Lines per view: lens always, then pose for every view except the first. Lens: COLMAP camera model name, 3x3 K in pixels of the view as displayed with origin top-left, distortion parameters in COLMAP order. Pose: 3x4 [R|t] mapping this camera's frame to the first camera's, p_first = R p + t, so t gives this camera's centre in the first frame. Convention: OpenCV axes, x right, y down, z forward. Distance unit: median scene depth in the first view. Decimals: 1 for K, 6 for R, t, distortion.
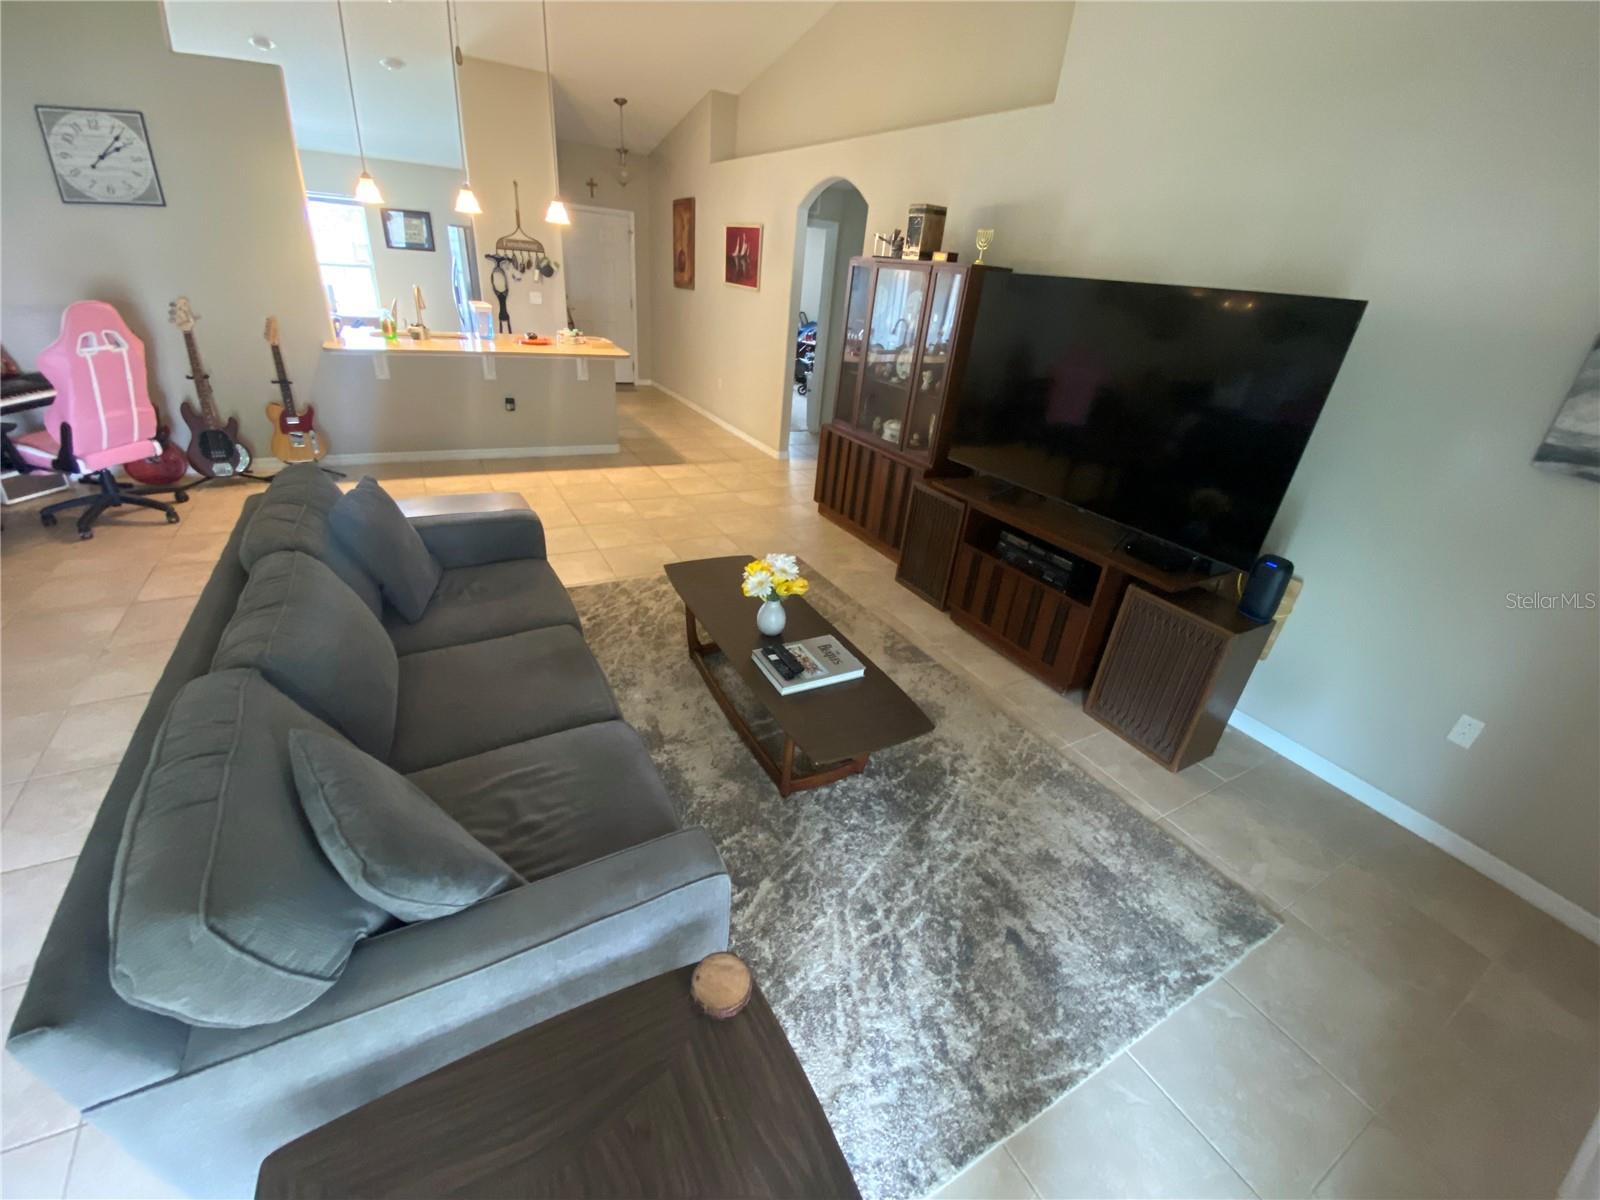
lens RADIAL K [[646.6, 0, 798.4], [0, 646.6, 598.3], [0, 0, 1]] dist [0.027871, -0.024790]
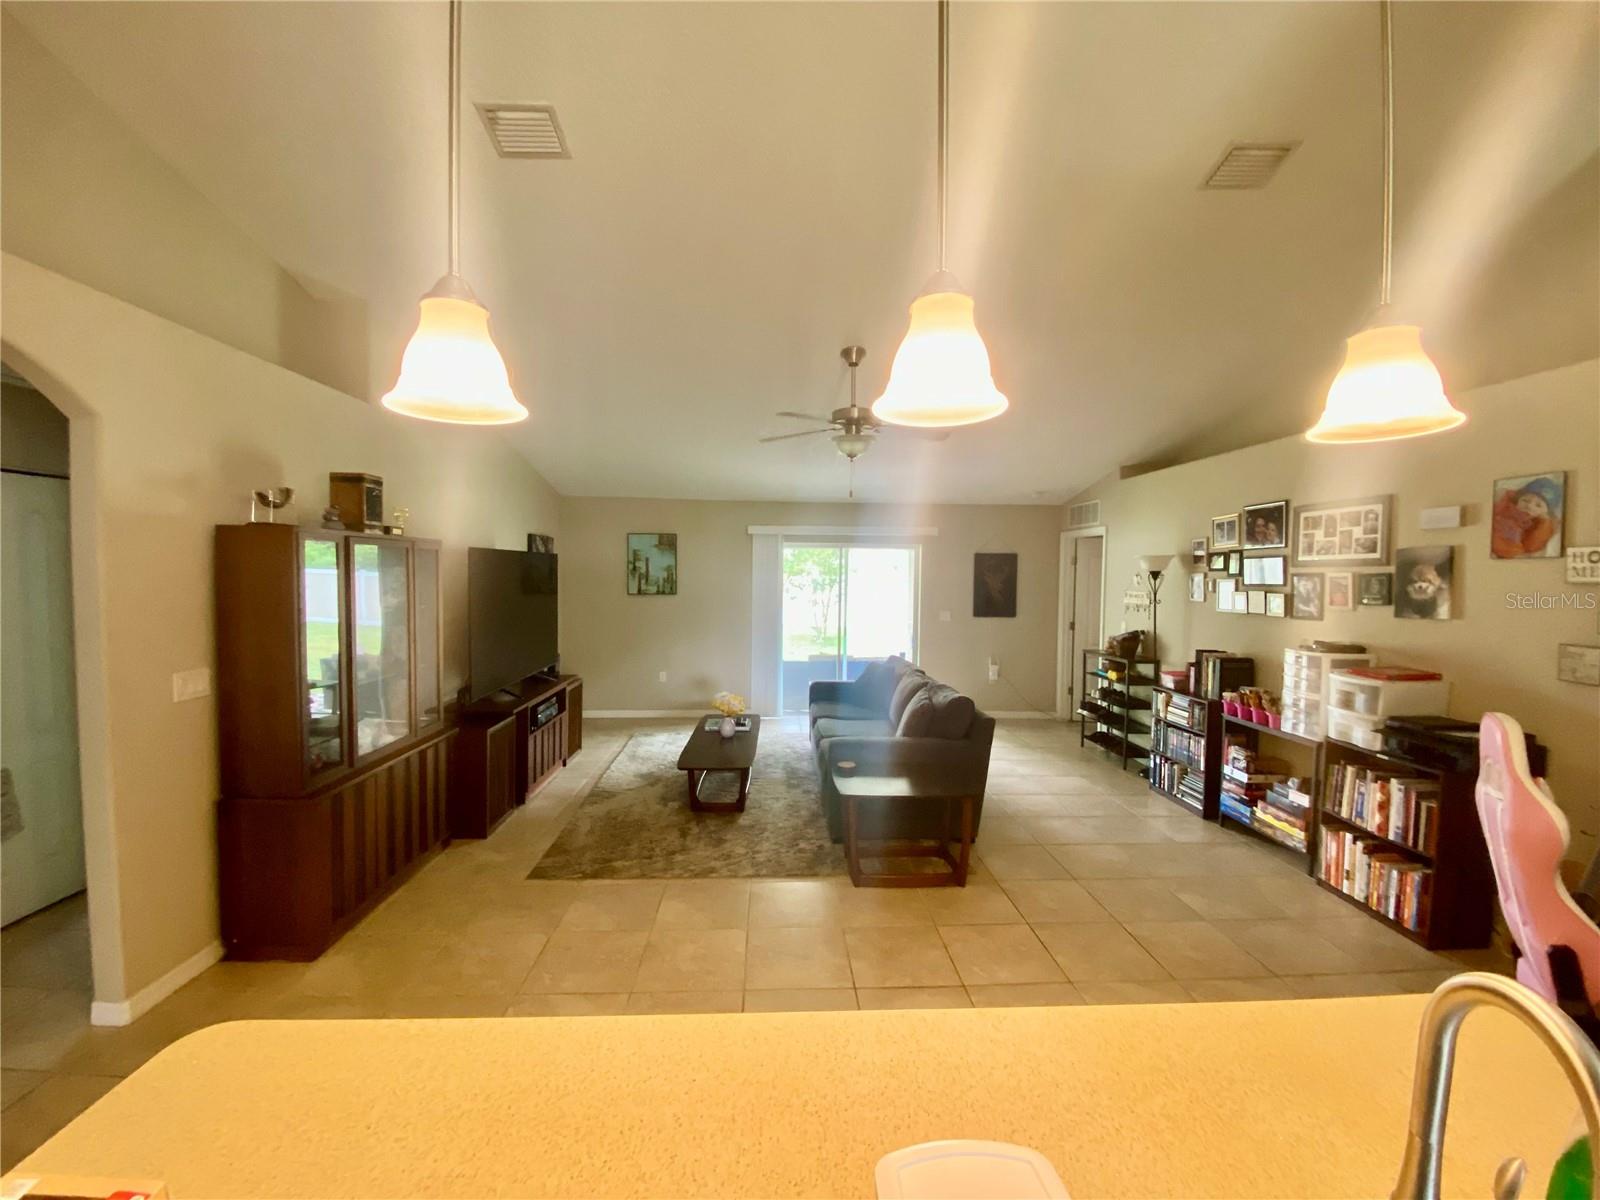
lens RADIAL K [[643.5, 0, 799.0], [0, 643.5, 601.6], [0, 0, 1]] dist [0.029387, -0.024267]
pose [[-0.887394, -0.119734, 0.445191, -0.547392], [0.123629, 0.868506, 0.480013, -0.623682], [-0.444125, 0.481000, -0.755905, 1.146364]]
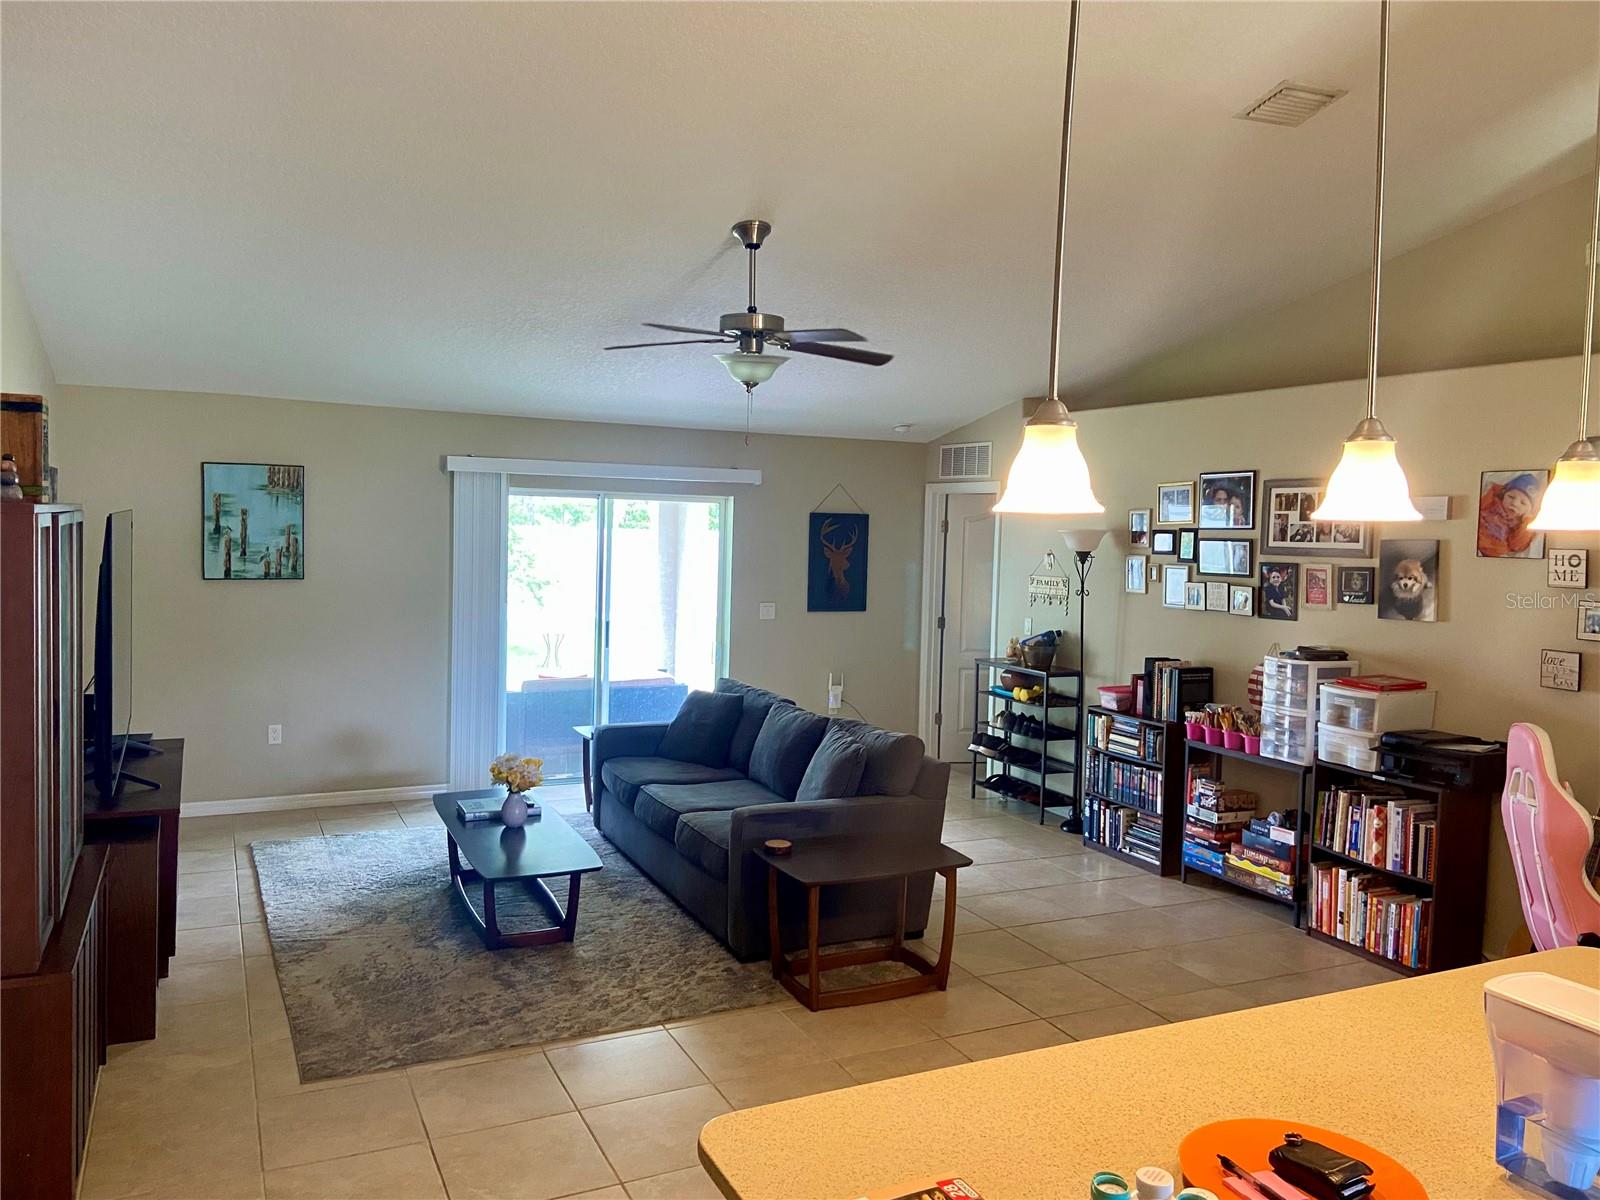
lens RADIAL K [[1197.6, 0, 797.2], [0, 1197.6, 590.0], [0, 0, 1]] dist [0.134563, -0.162756]
pose [[-0.990935, -0.120837, 0.058702, -0.330161], [-0.074578, 0.858256, 0.507774, -0.761194], [-0.111739, 0.498794, -0.859488, 1.378624]]
